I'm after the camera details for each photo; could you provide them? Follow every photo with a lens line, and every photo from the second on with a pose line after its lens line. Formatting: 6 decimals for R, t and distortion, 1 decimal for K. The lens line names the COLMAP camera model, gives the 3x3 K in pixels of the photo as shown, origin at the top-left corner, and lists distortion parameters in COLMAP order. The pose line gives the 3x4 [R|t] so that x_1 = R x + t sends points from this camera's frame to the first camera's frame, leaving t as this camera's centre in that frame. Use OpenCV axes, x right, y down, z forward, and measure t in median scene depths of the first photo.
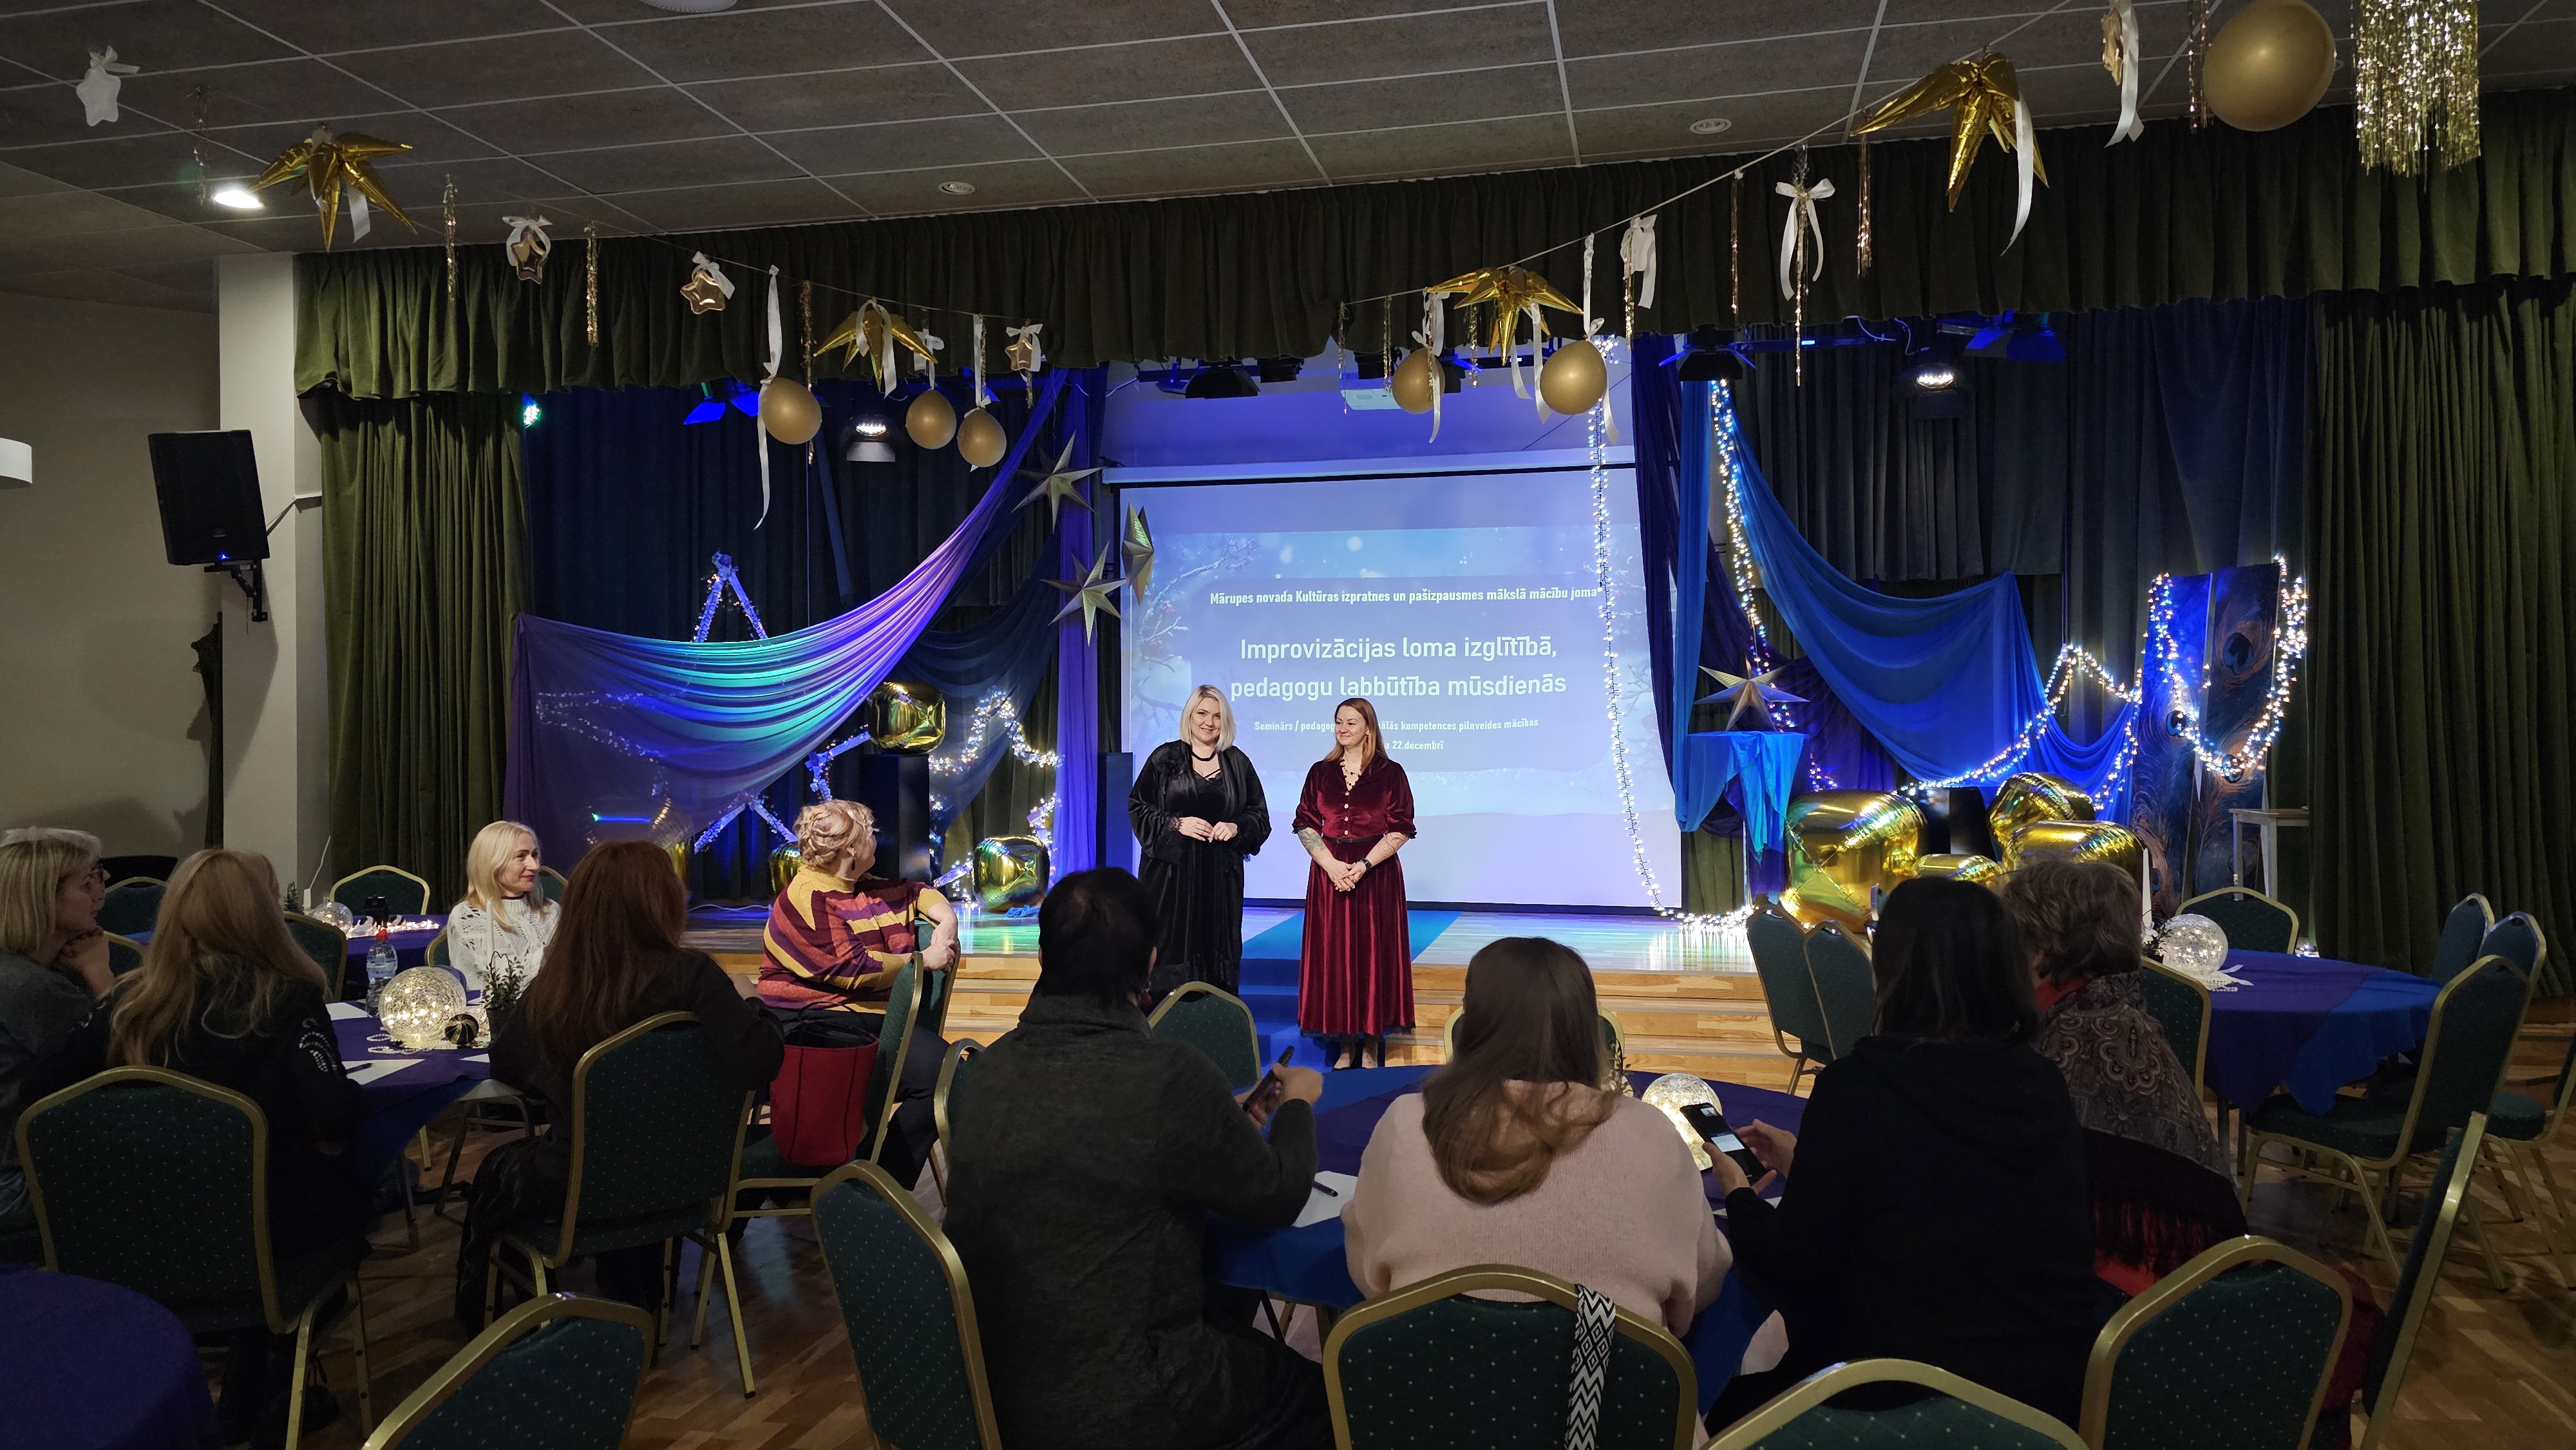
lens RADIAL K [[1754.5, 0, 1290.5], [0, 1754.5, 735.0], [0, 0, 1]] dist [0.091045, -0.082882]
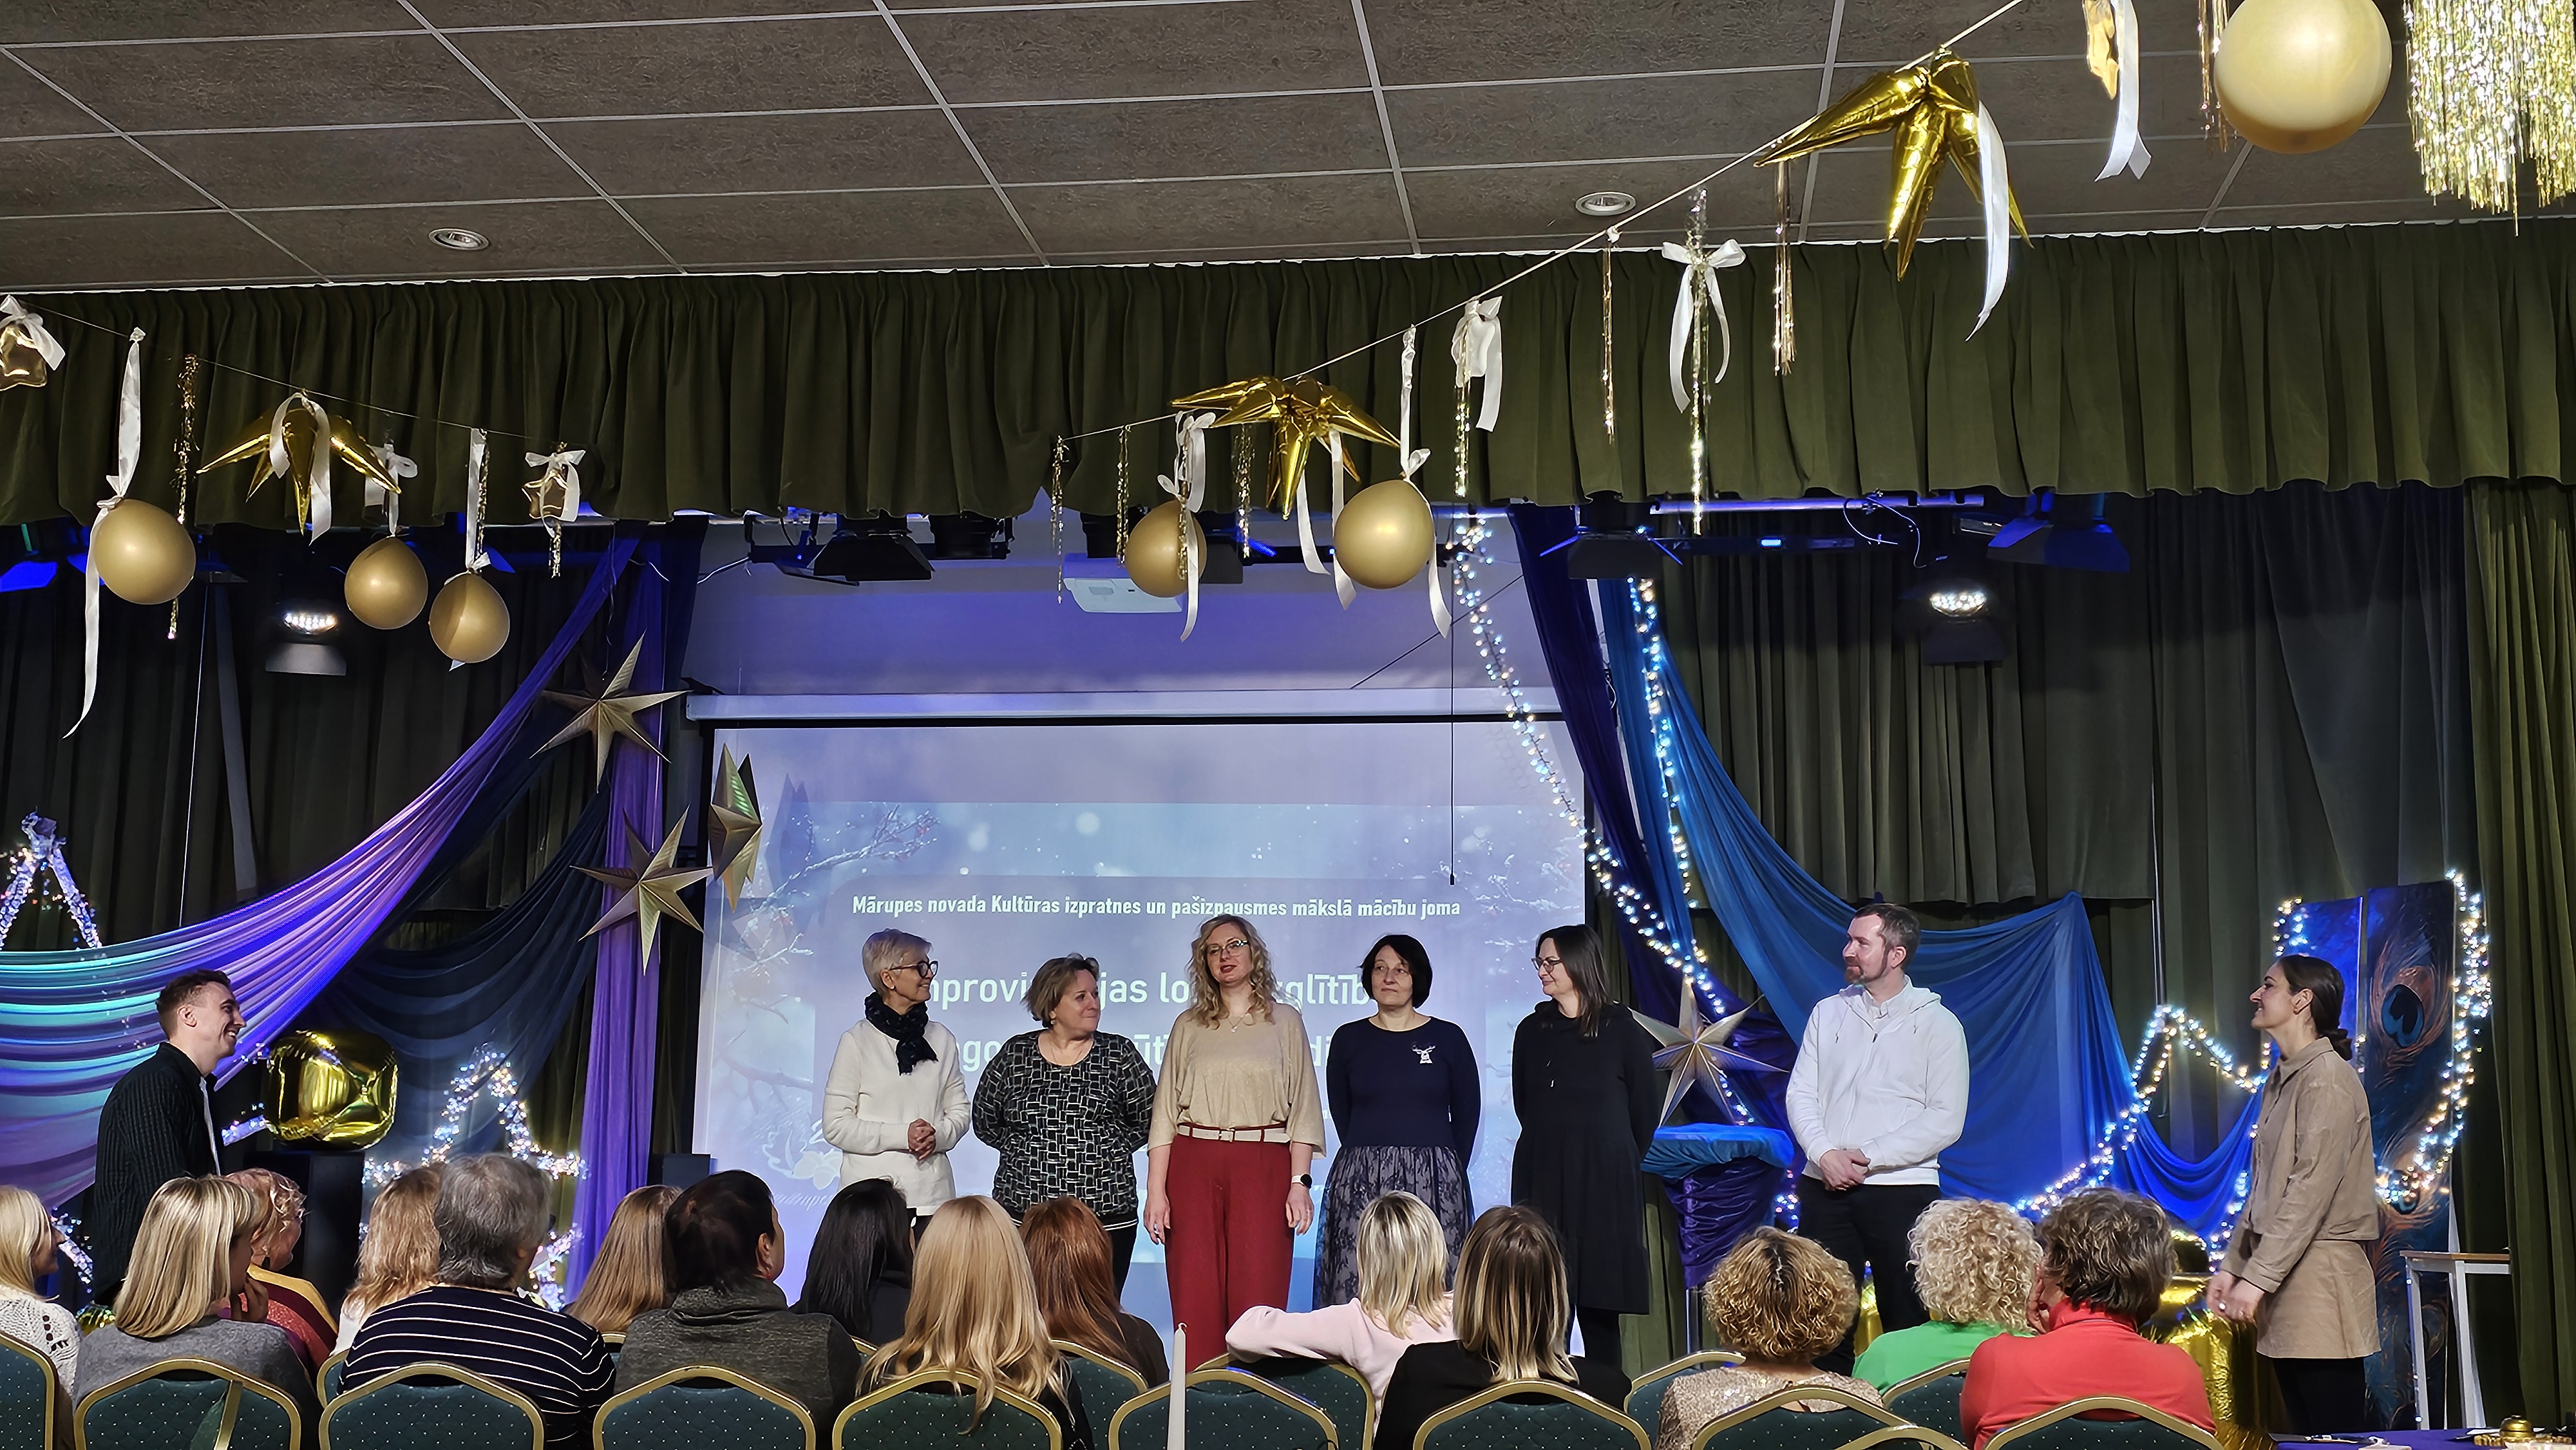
lens RADIAL K [[2788.4, 0, 1315.6], [0, 2788.4, 737.9], [0, 0, 1]] dist [0.075760, 0.000000]
pose [[0.995162, 0.032108, 0.092850, 0.027550], [-0.016295, 0.985942, -0.166289, 0.029752], [-0.096884, 0.163971, 0.981696, -0.000792]]
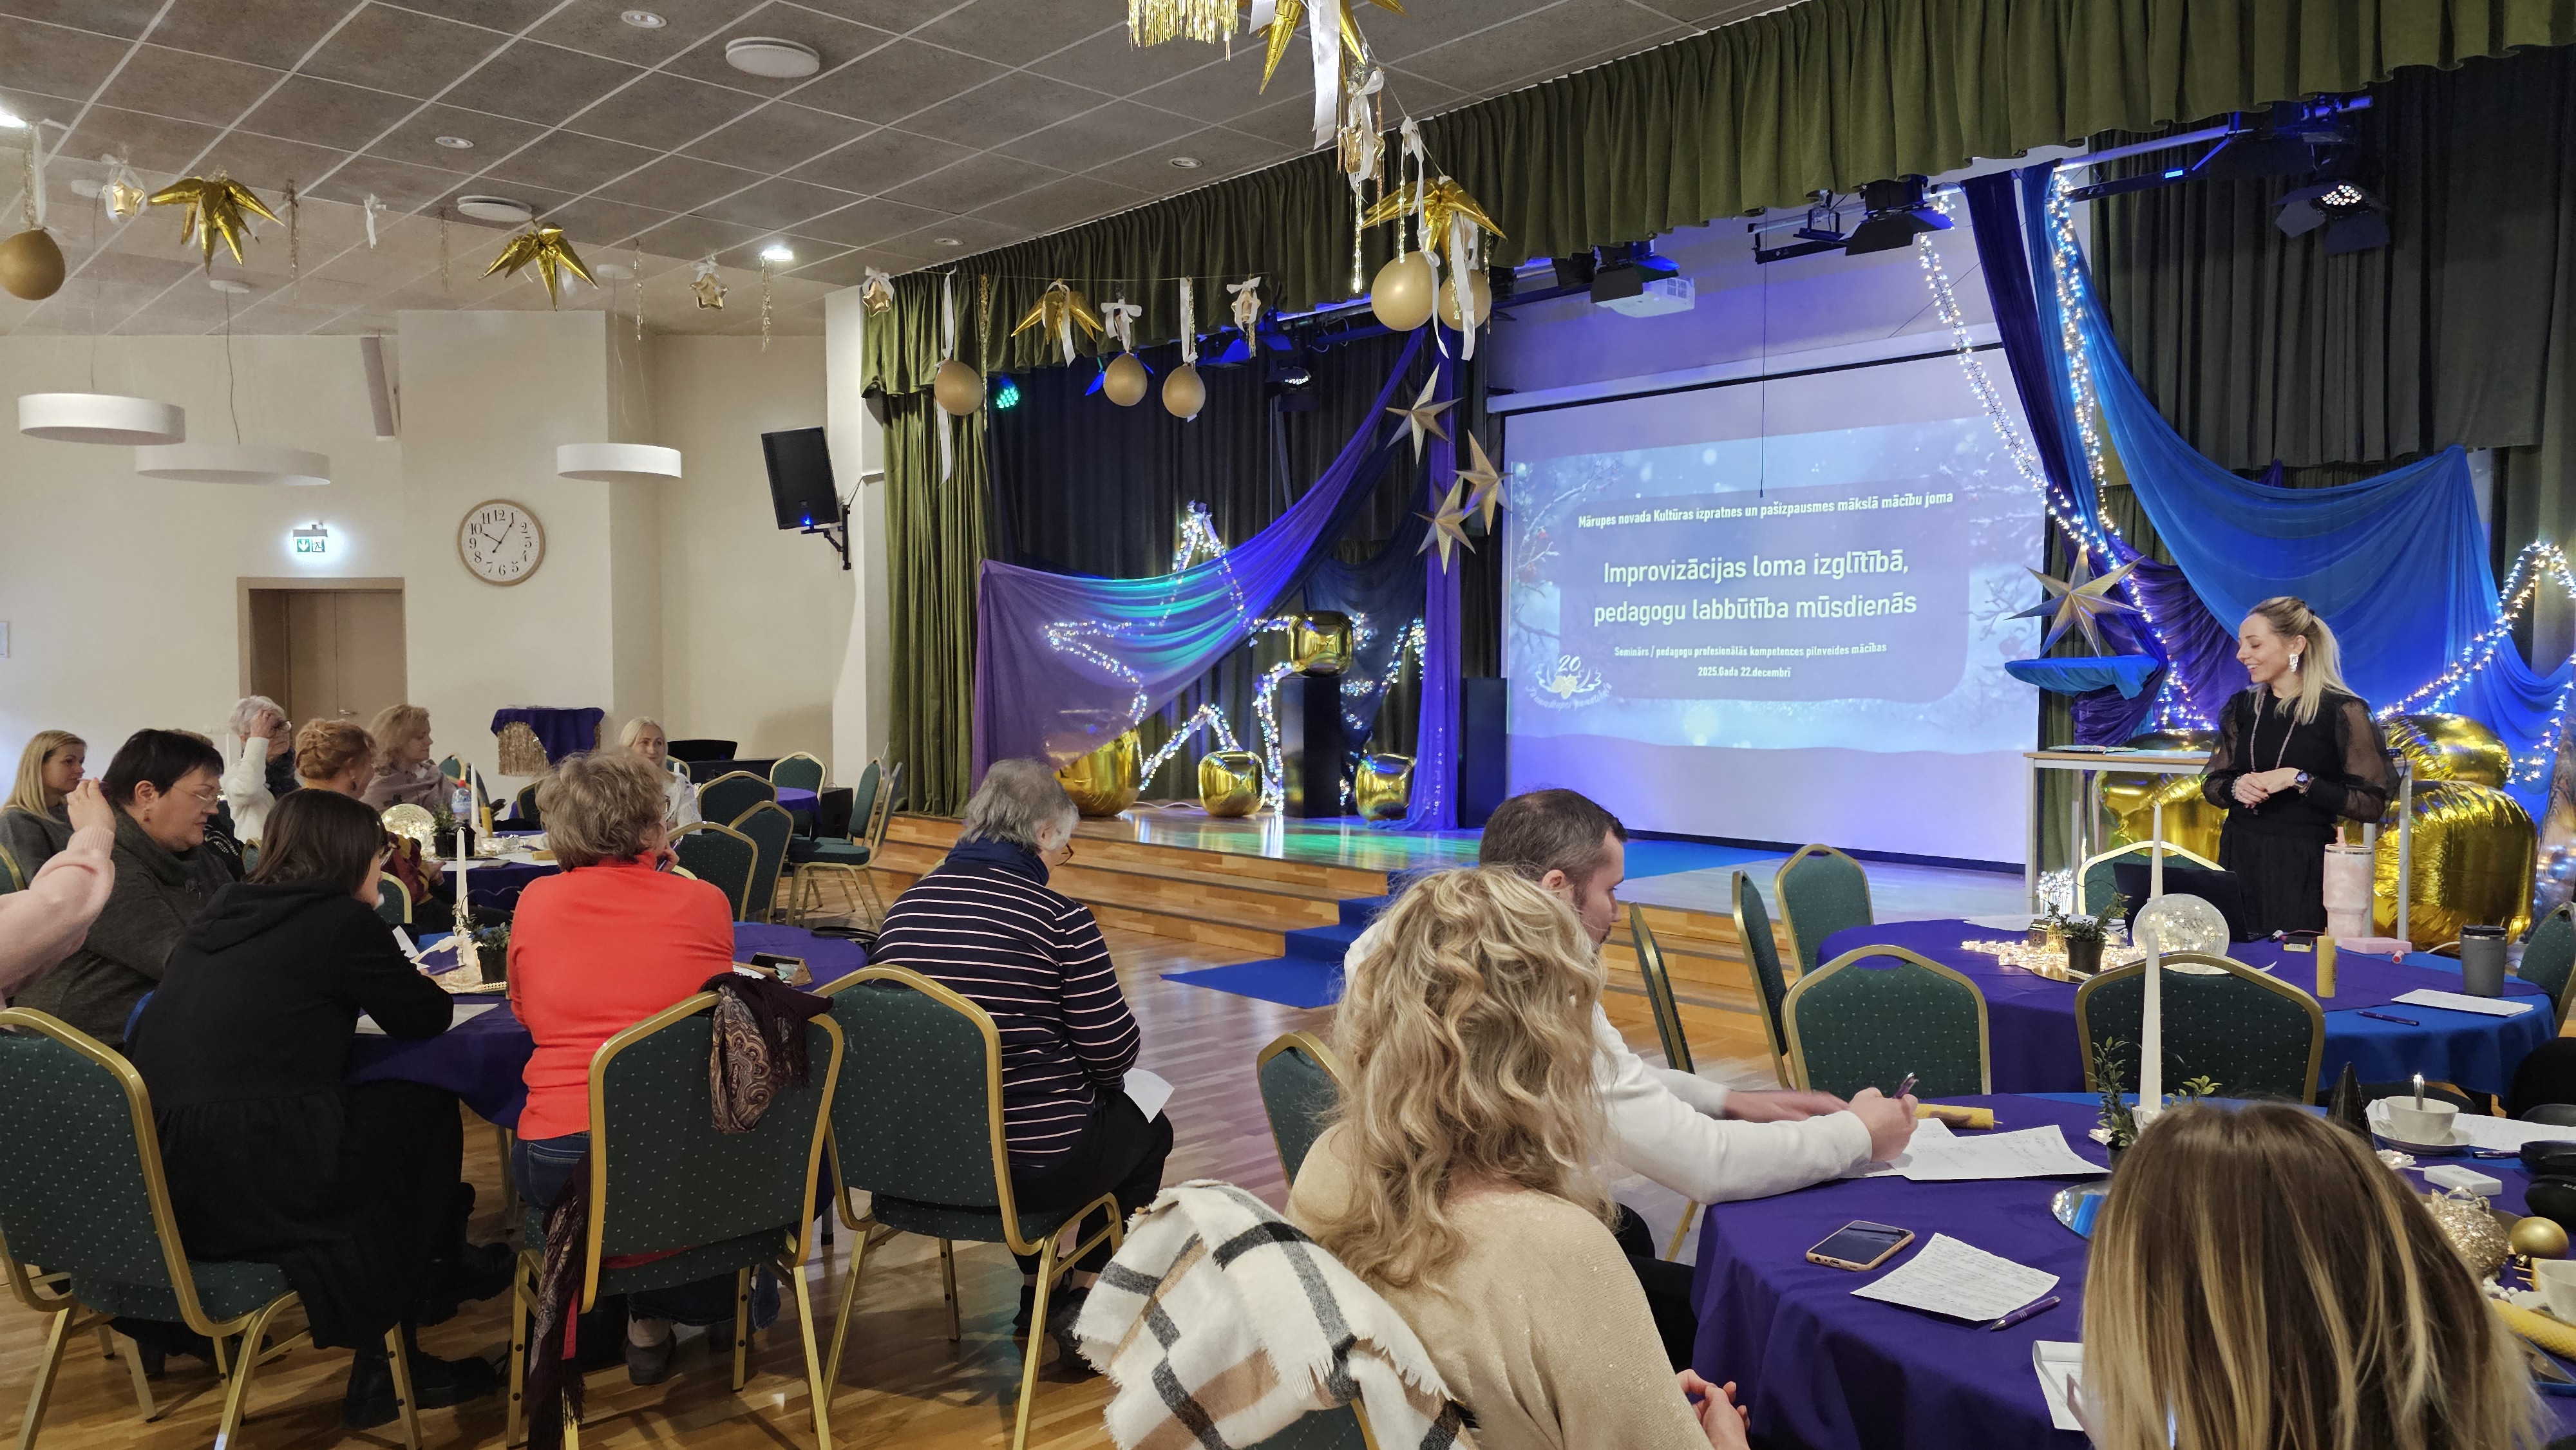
lens RADIAL K [[1754.5, 0, 1299.3], [0, 1754.5, 739.3], [0, 0, 1]] dist [0.091045, -0.082882]
pose [[0.826850, 0.029588, -0.561644, 0.440986], [-0.004283, 0.998918, 0.046318, -0.001096], [0.562407, -0.035892, 0.826081, 0.101820]]
